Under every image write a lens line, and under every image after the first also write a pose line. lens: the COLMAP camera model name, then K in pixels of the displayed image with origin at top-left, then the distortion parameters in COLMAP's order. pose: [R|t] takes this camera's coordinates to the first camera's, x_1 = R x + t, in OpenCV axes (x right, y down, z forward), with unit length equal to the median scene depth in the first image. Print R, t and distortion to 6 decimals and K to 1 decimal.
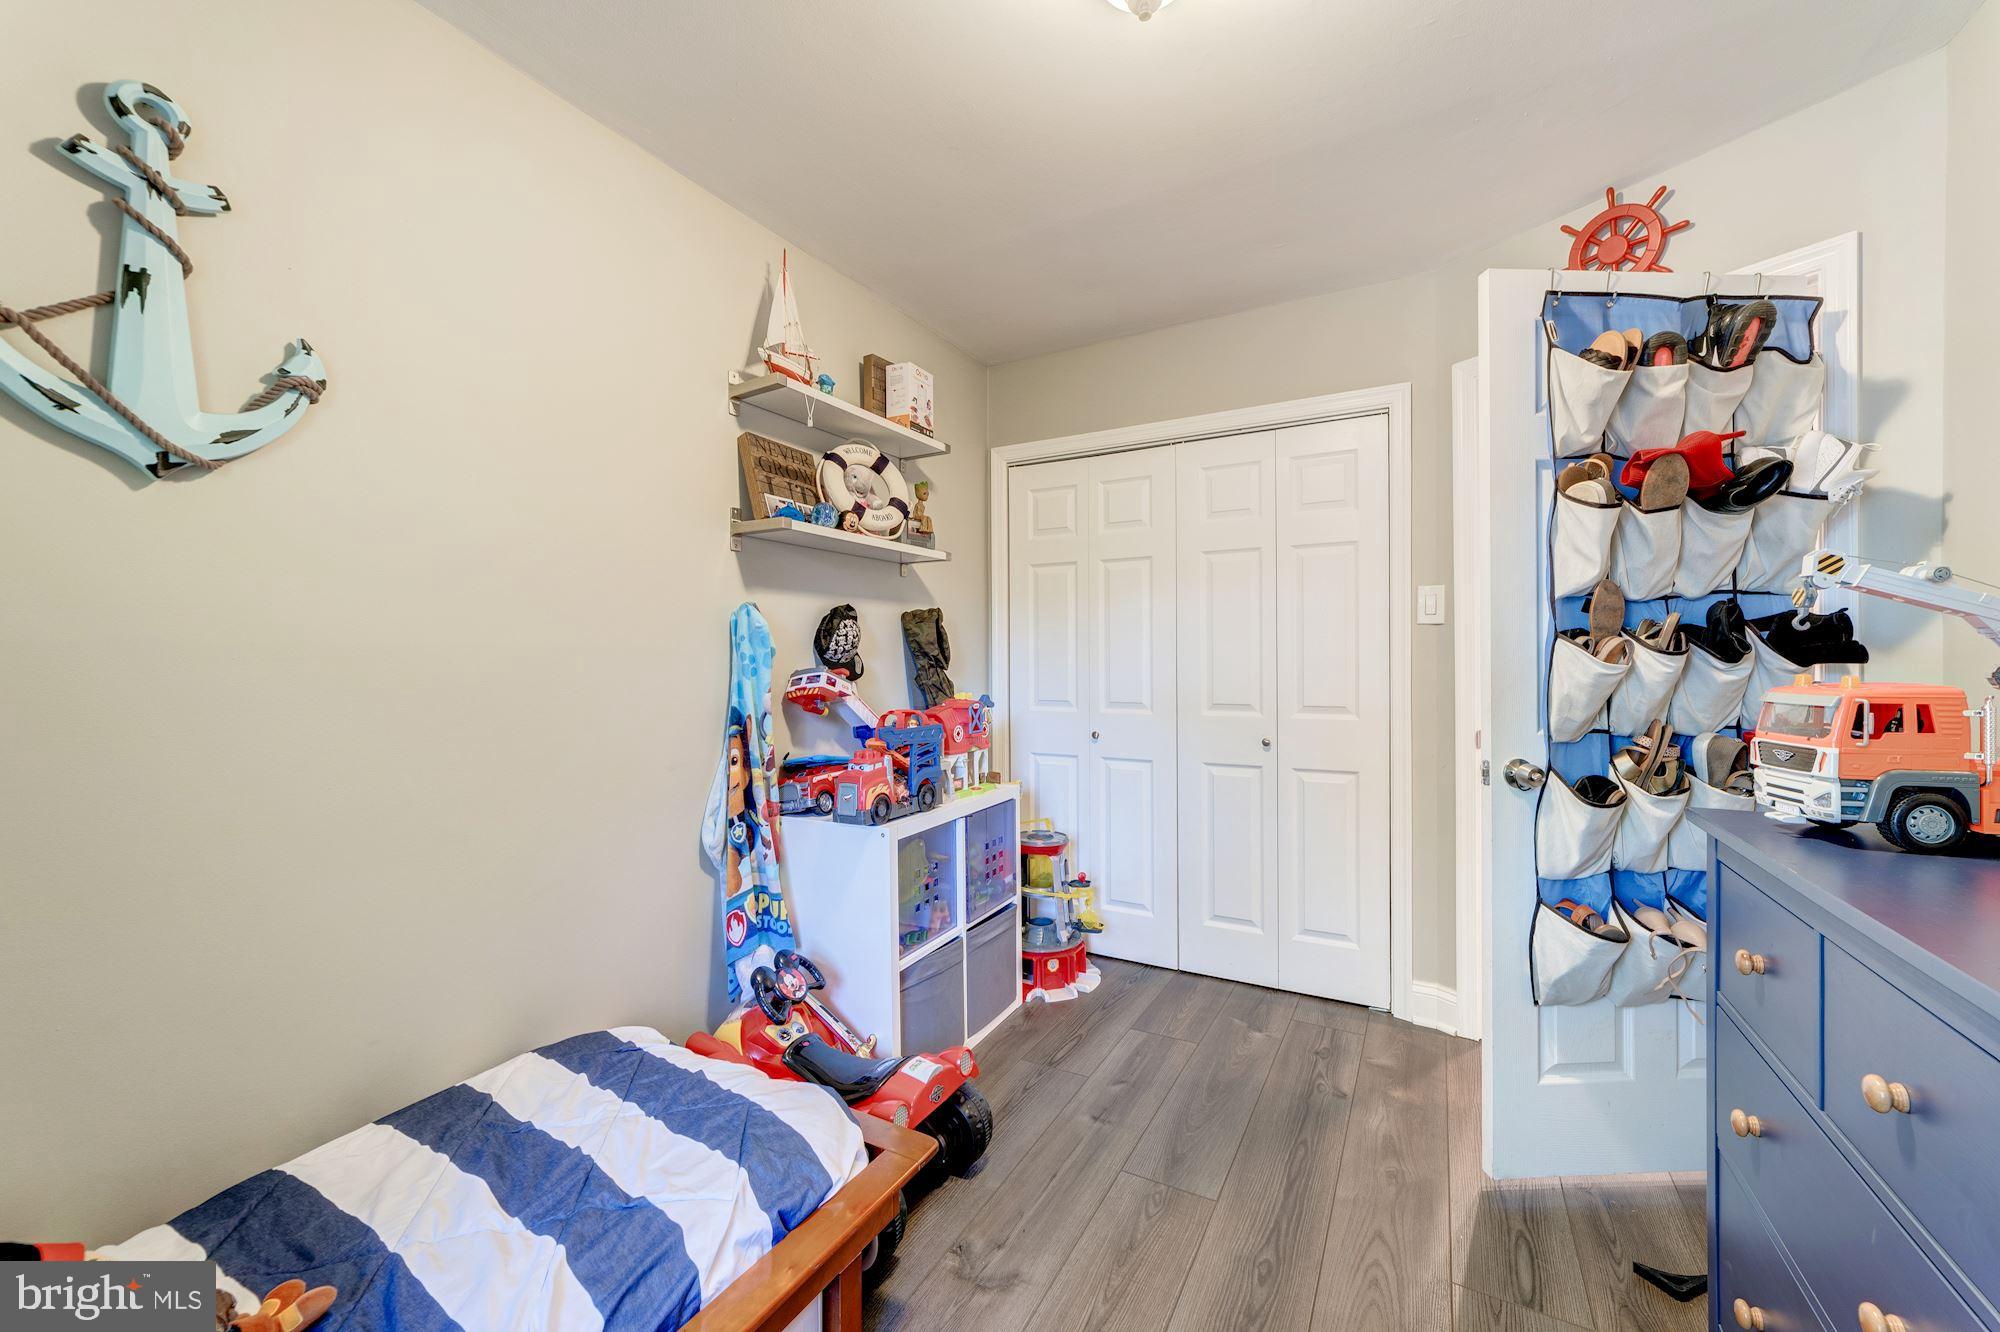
lens RADIAL K [[775.5, 0, 1000.0], [0, 775.5, 666.0], [0, 0, 1]] dist [-0.001040, -0.000195]
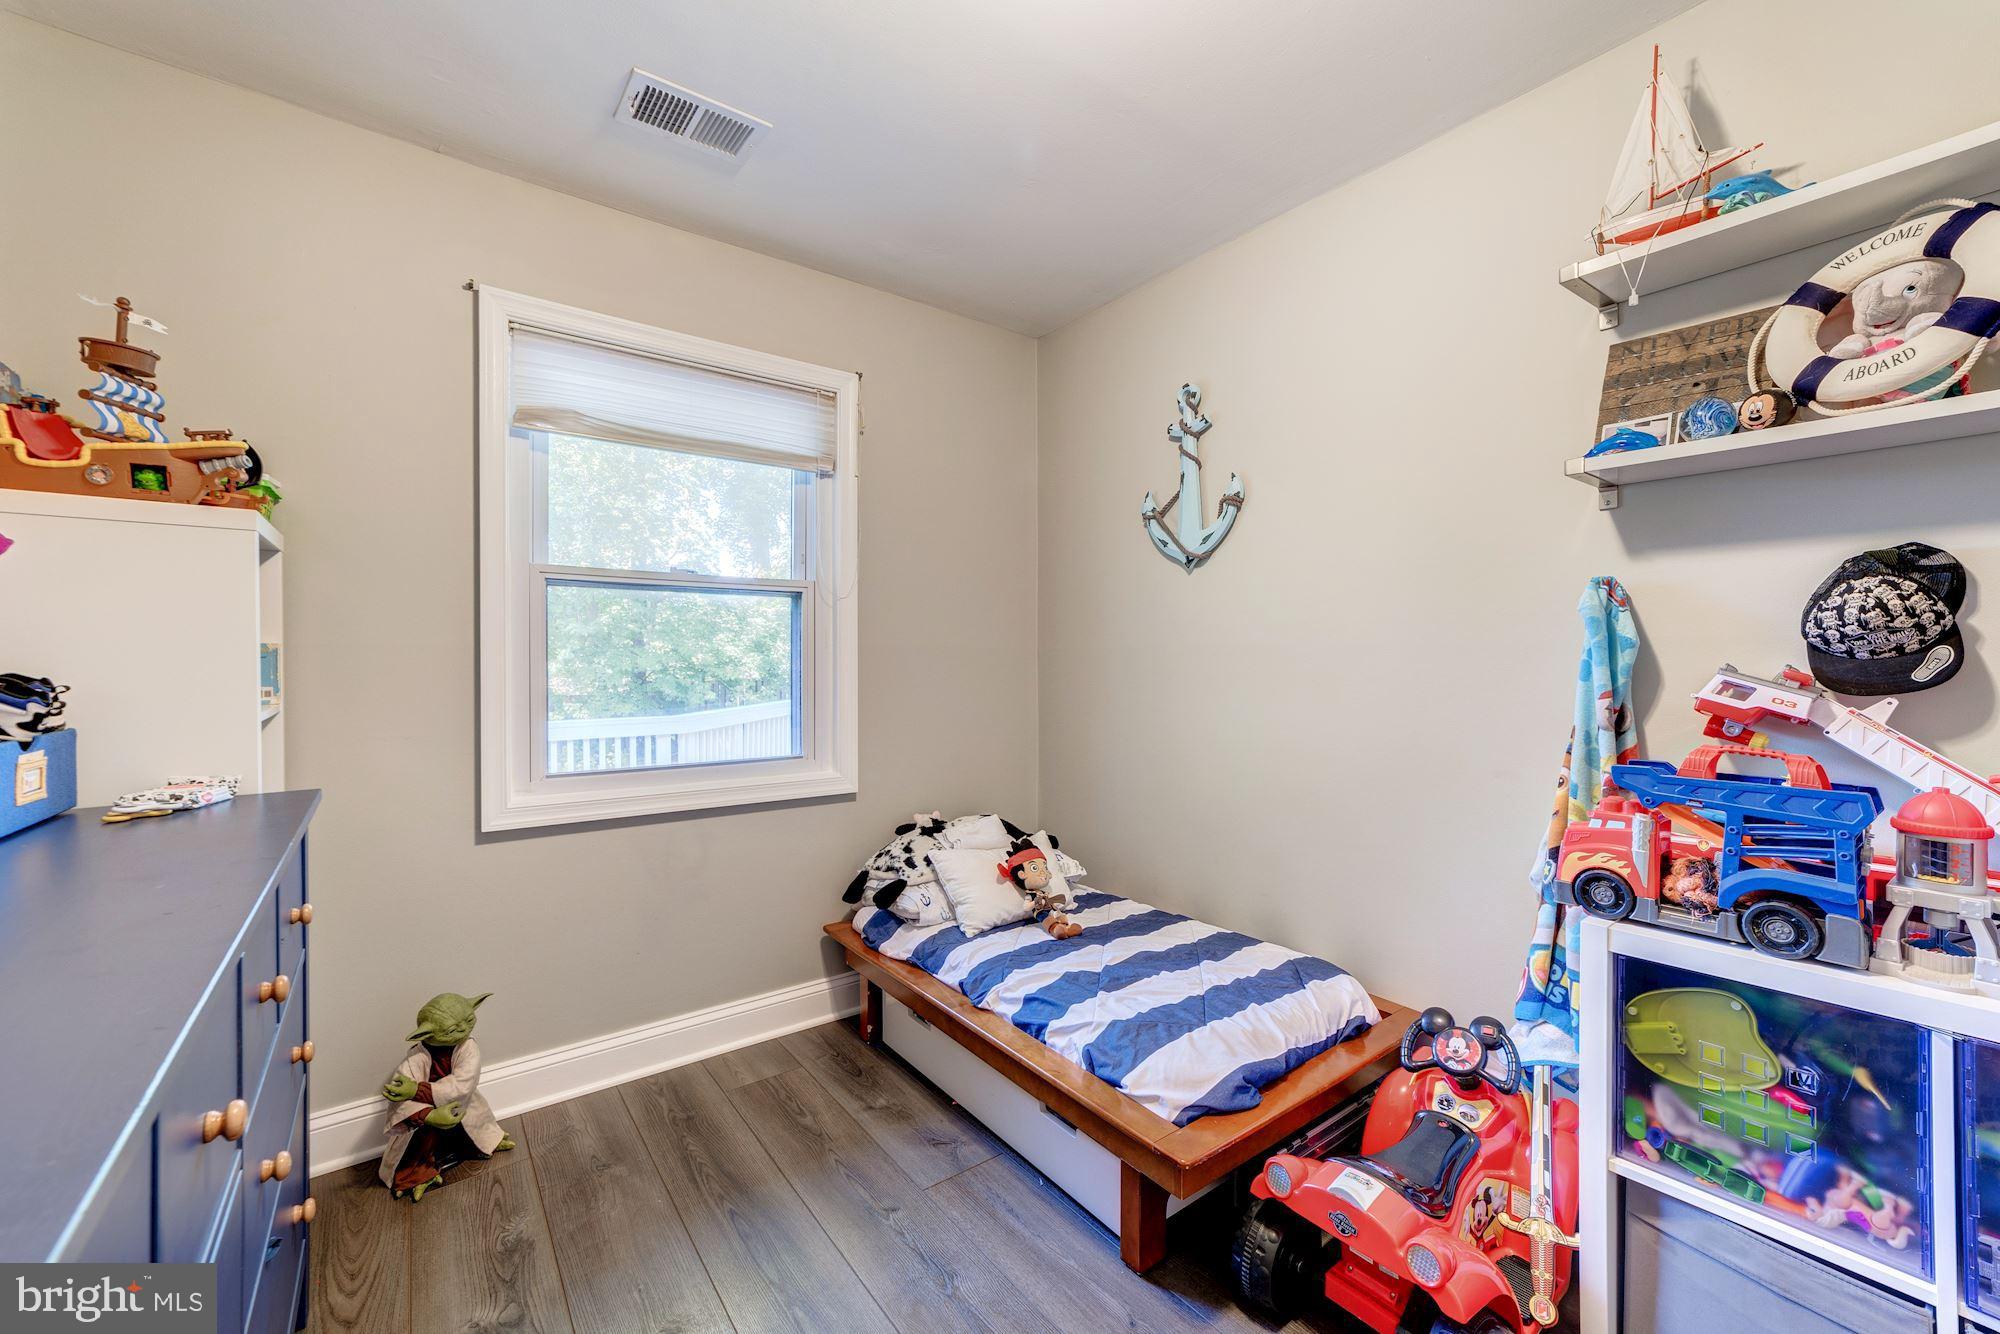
lens RADIAL K [[775.5, 0, 1000.0], [0, 775.5, 667.0], [0, 0, 1]] dist [-0.001040, -0.000195]
pose [[-0.378415, 0.014925, -0.925516, 0.608395], [-0.003577, 0.999839, 0.017586, -0.007787], [0.925629, 0.009965, -0.378300, 0.781328]]
